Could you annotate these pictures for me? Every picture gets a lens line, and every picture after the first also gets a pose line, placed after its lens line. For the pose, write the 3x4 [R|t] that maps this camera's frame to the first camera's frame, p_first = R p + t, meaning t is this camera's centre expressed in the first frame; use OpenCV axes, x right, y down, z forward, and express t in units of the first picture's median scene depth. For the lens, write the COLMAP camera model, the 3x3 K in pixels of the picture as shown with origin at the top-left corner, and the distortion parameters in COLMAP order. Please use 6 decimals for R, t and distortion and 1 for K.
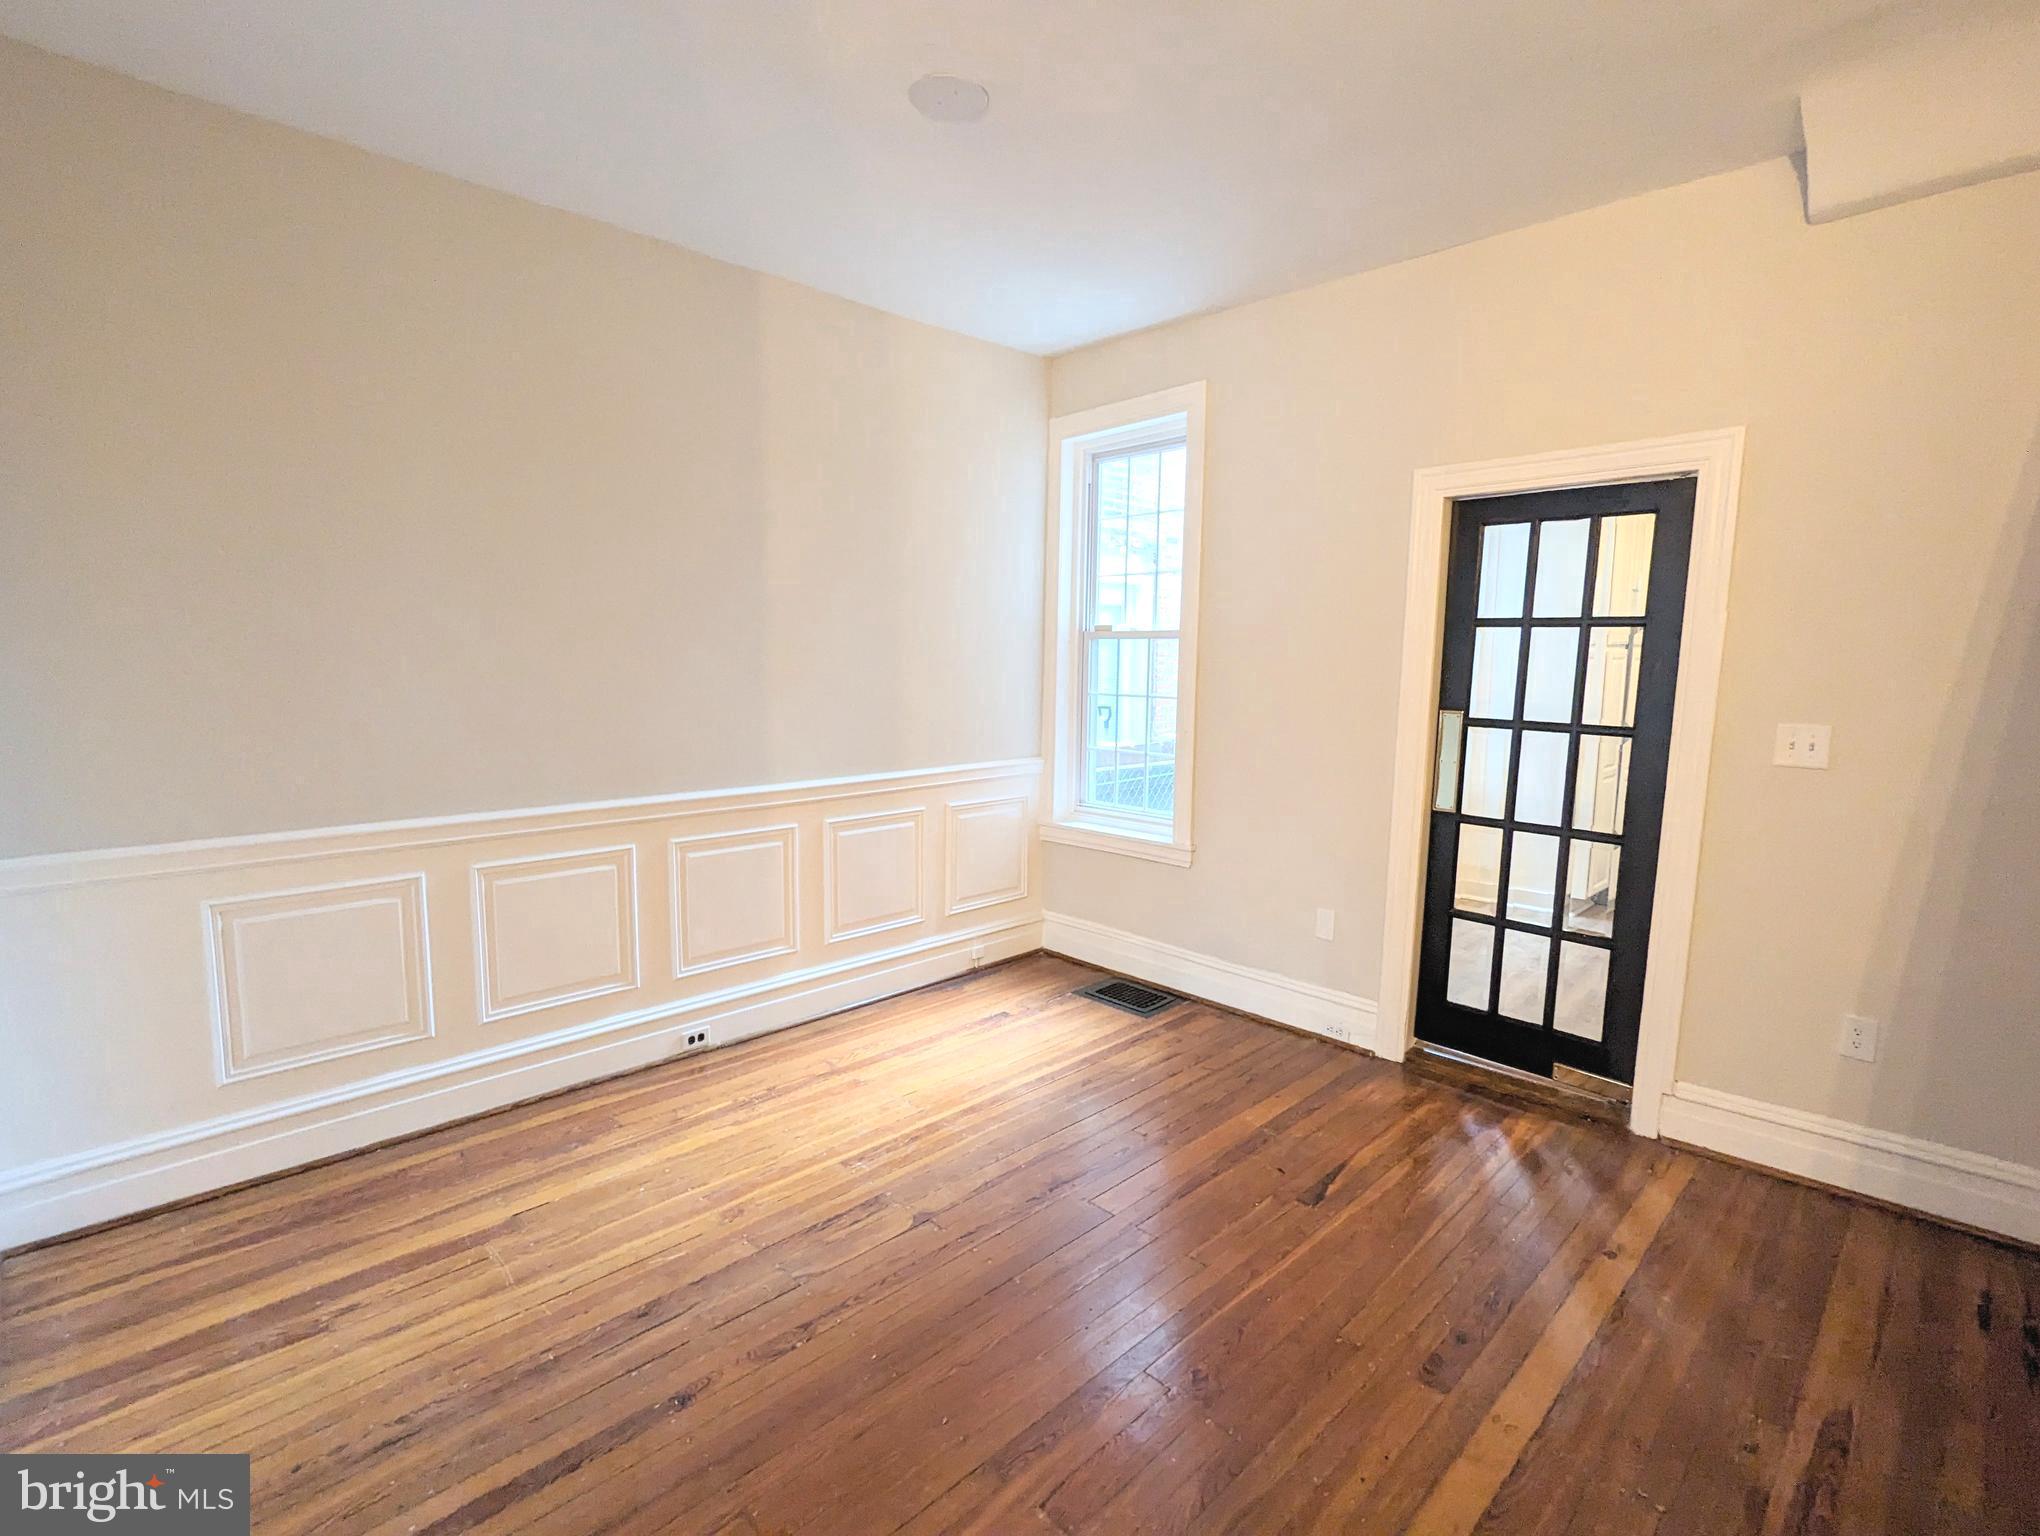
lens RADIAL K [[973.0, 0, 1014.8], [0, 973.0, 763.4], [0, 0, 1]] dist [-0.003431, 0.001423]
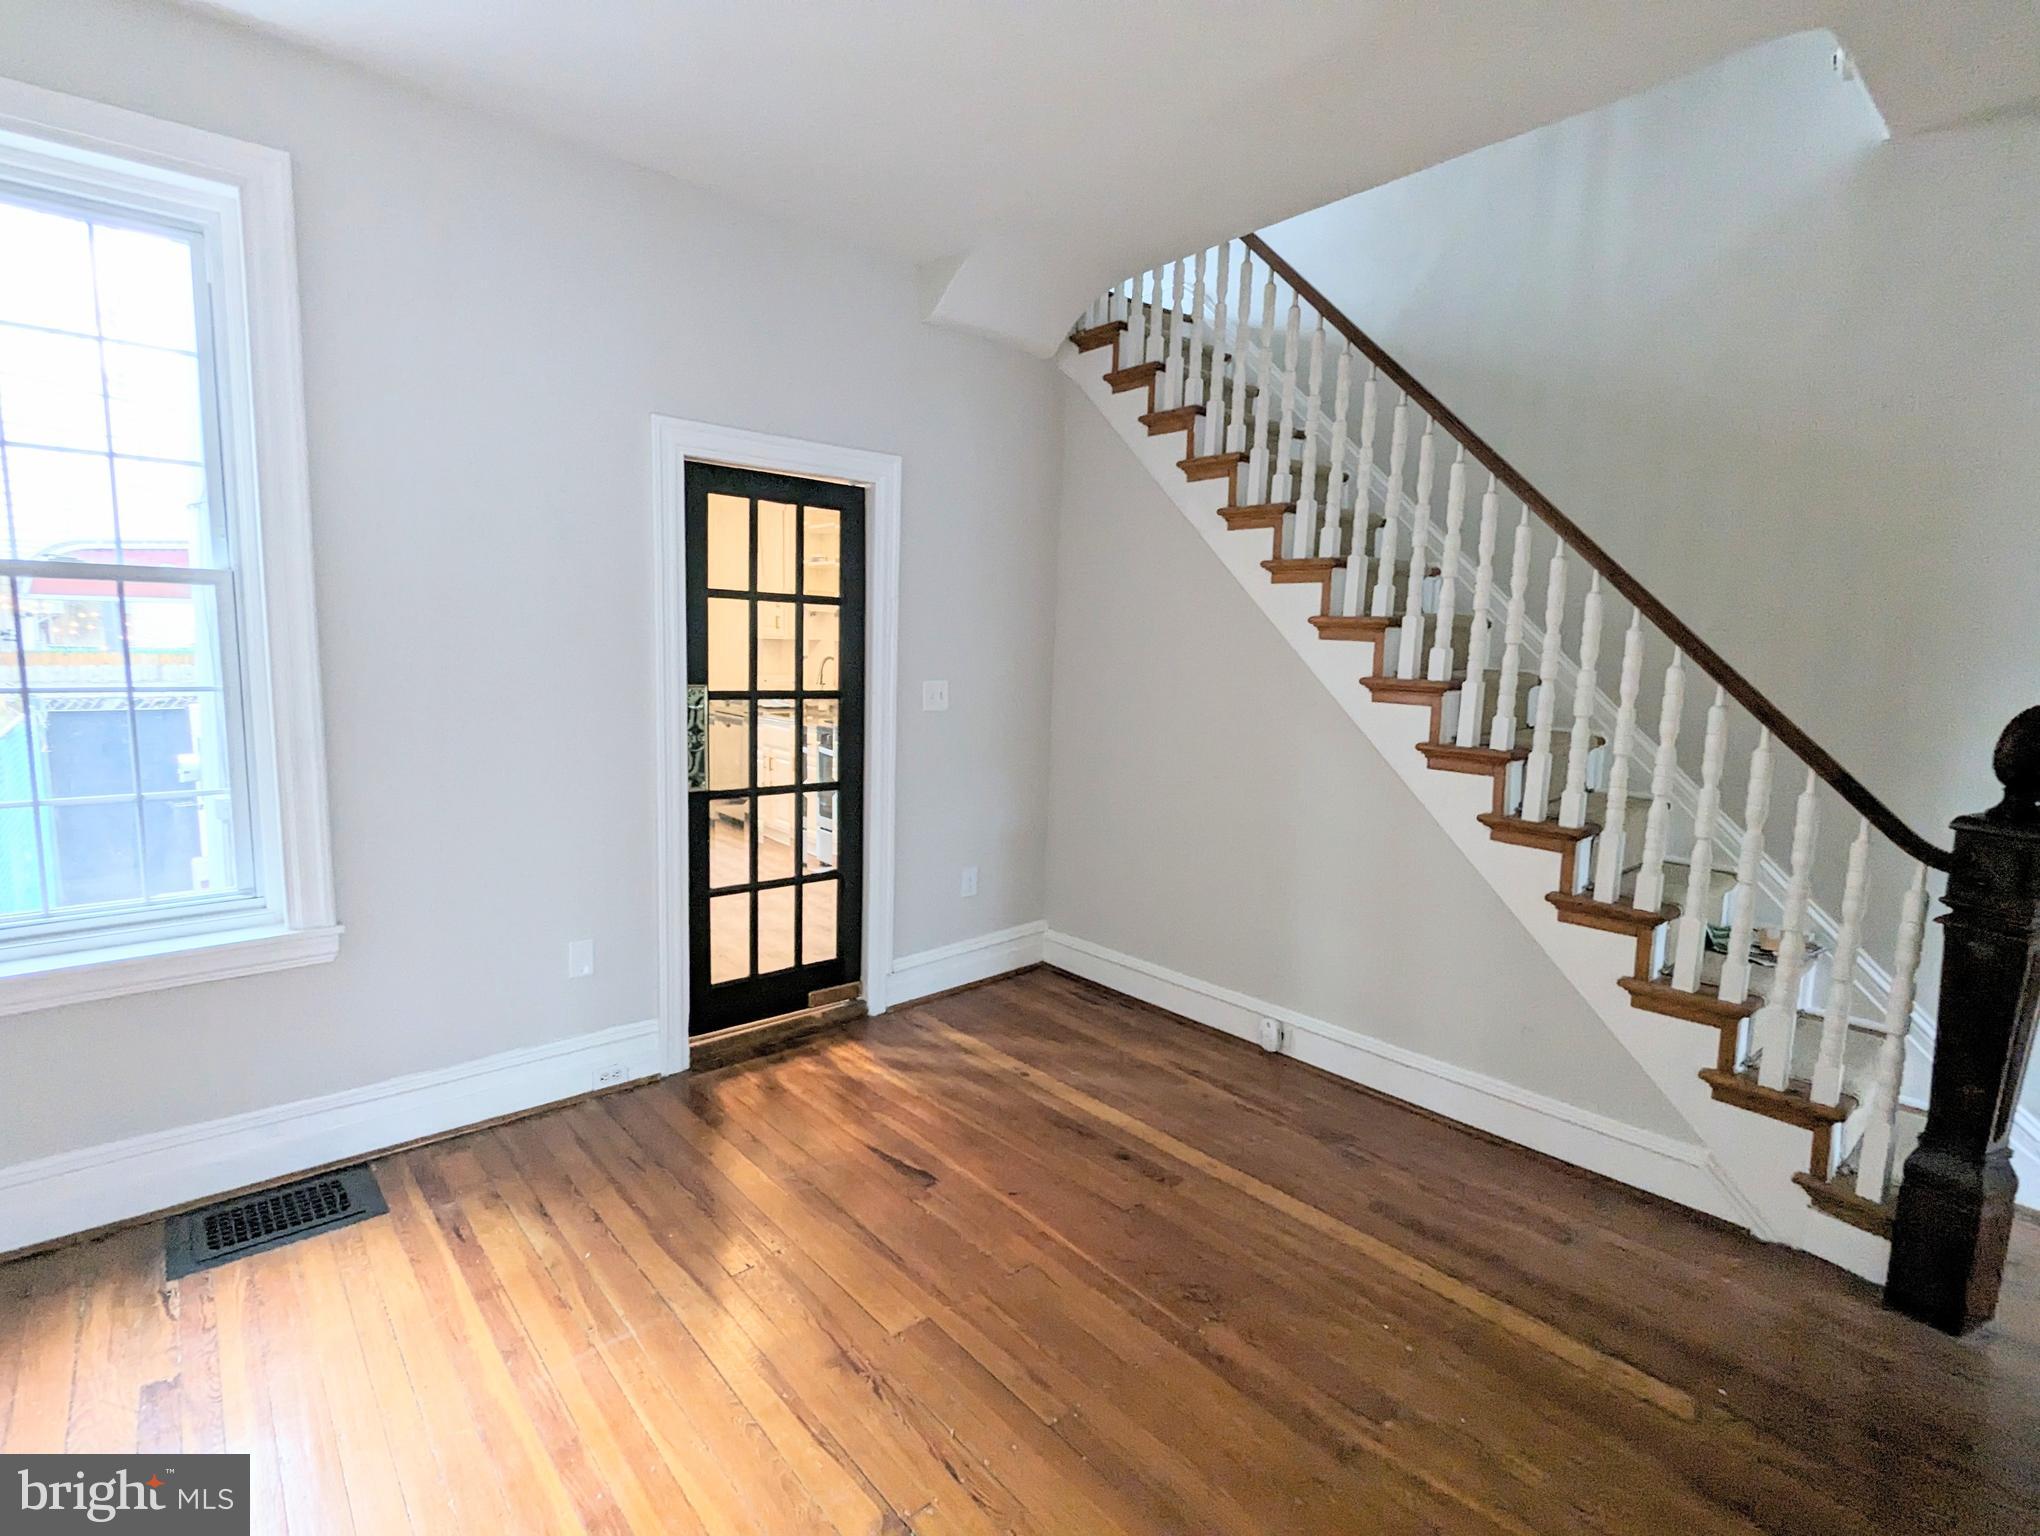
lens RADIAL K [[973.0, 0, 1020.9], [0, 973.0, 763.8], [0, 0, 1]] dist [-0.003431, 0.001423]
pose [[0.047762, -0.126204, 0.990854, -0.505453], [0.091225, 0.988391, 0.121494, -0.067011], [-0.994684, 0.084588, 0.058720, 0.660269]]
